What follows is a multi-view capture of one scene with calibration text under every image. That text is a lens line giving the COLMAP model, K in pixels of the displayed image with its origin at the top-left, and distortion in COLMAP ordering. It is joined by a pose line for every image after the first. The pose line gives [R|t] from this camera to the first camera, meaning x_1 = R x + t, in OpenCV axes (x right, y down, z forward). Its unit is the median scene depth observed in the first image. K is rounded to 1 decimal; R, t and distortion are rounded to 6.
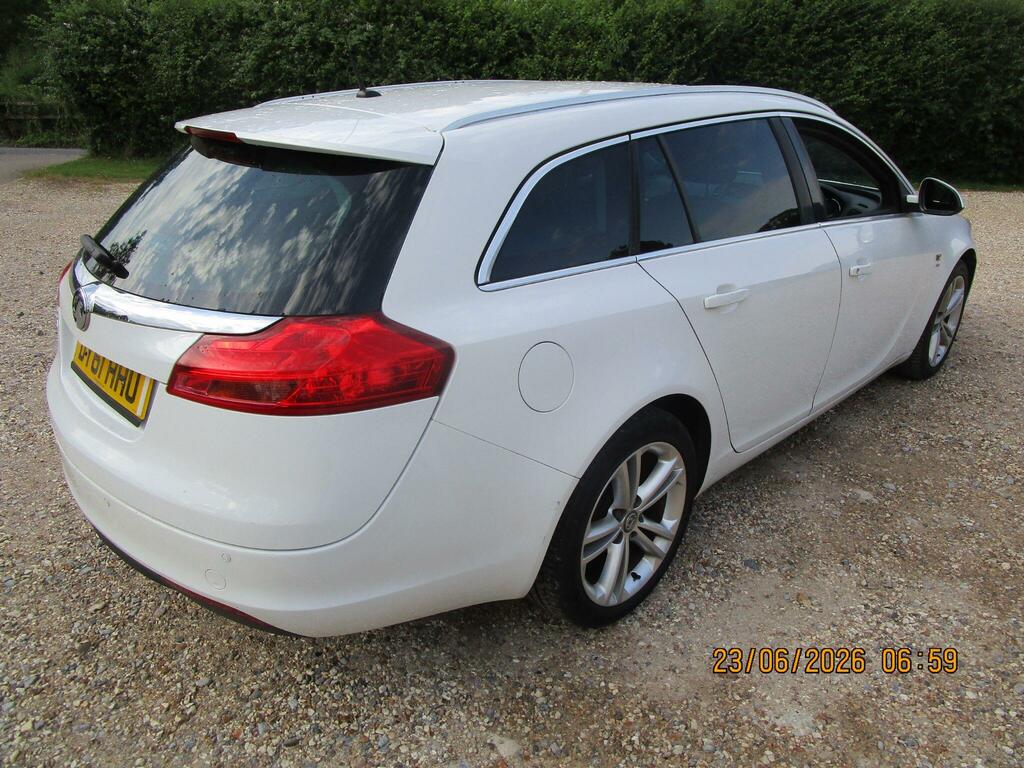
lens RADIAL K [[732.6, 0, 508.6], [0, 732.6, 388.6], [0, 0, 1]] dist [-0.011609, 0.002163]
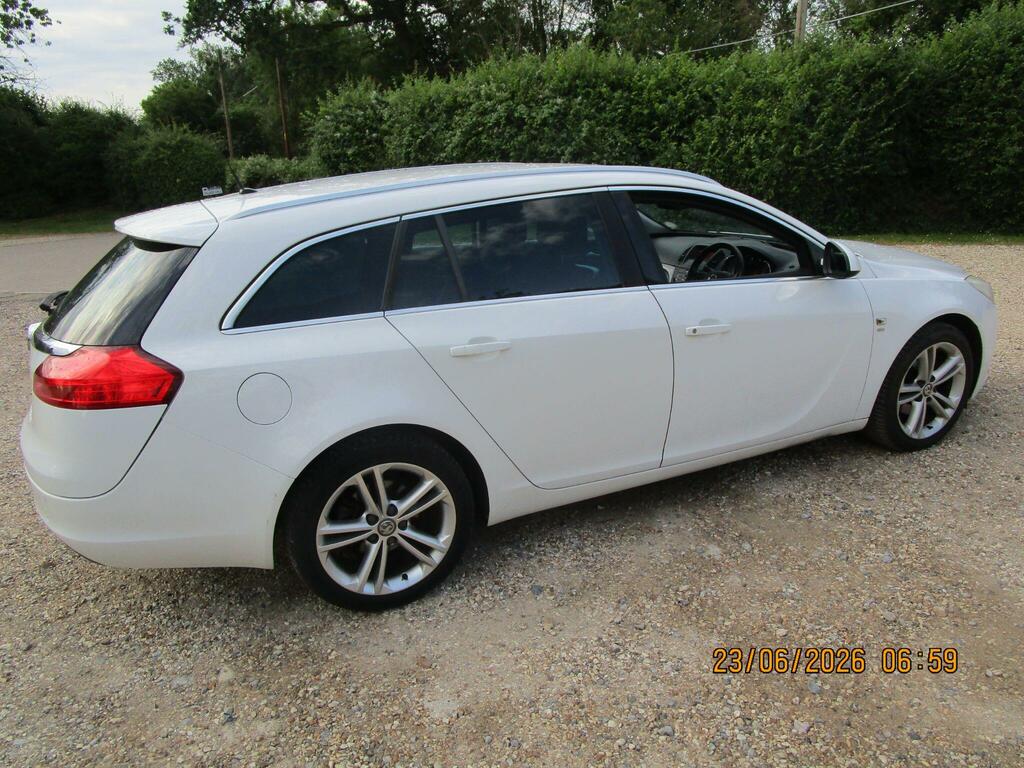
lens RADIAL K [[732.6, 0, 507.5], [0, 732.6, 390.8], [0, 0, 1]] dist [-0.011609, 0.002163]
pose [[0.936553, 0.060036, -0.345347, 0.466181], [-0.083388, 0.995099, -0.053149, 0.002222], [0.340463, 0.078575, 0.936969, -0.056236]]
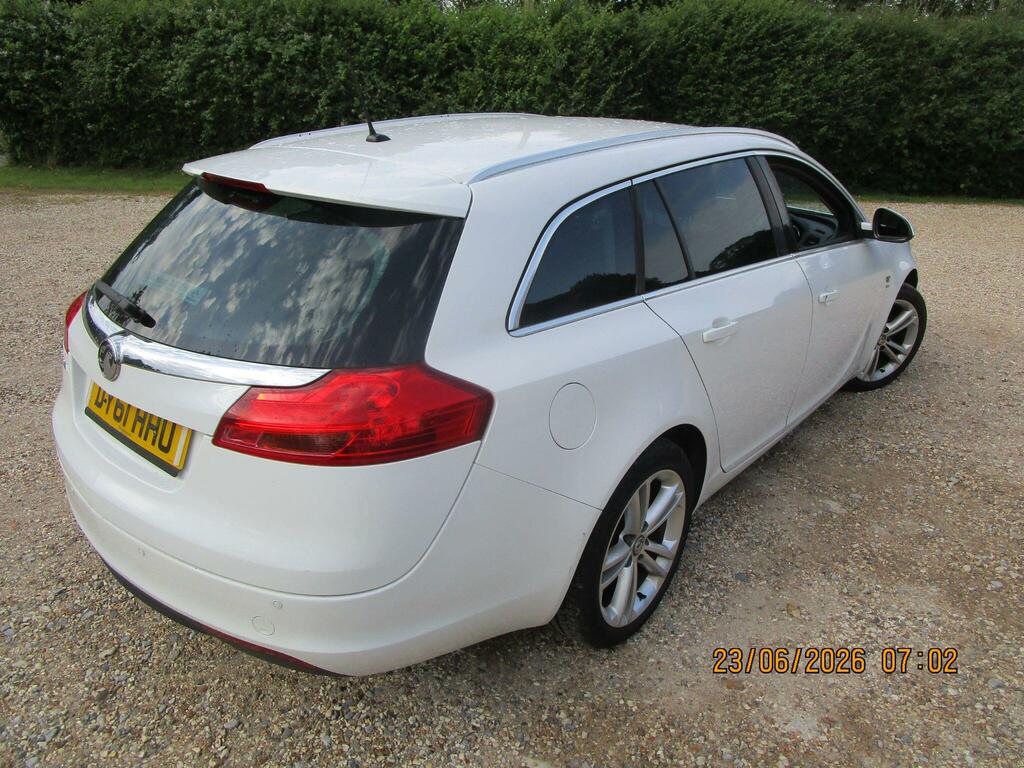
lens RADIAL K [[732.6, 0, 506.3], [0, 732.6, 388.6], [0, 0, 1]] dist [-0.011609, 0.002163]
pose [[0.995799, -0.022689, 0.088710, -0.068192], [0.023204, 0.999719, -0.004777, -0.026151], [-0.088577, 0.006815, 0.996046, -0.021438]]
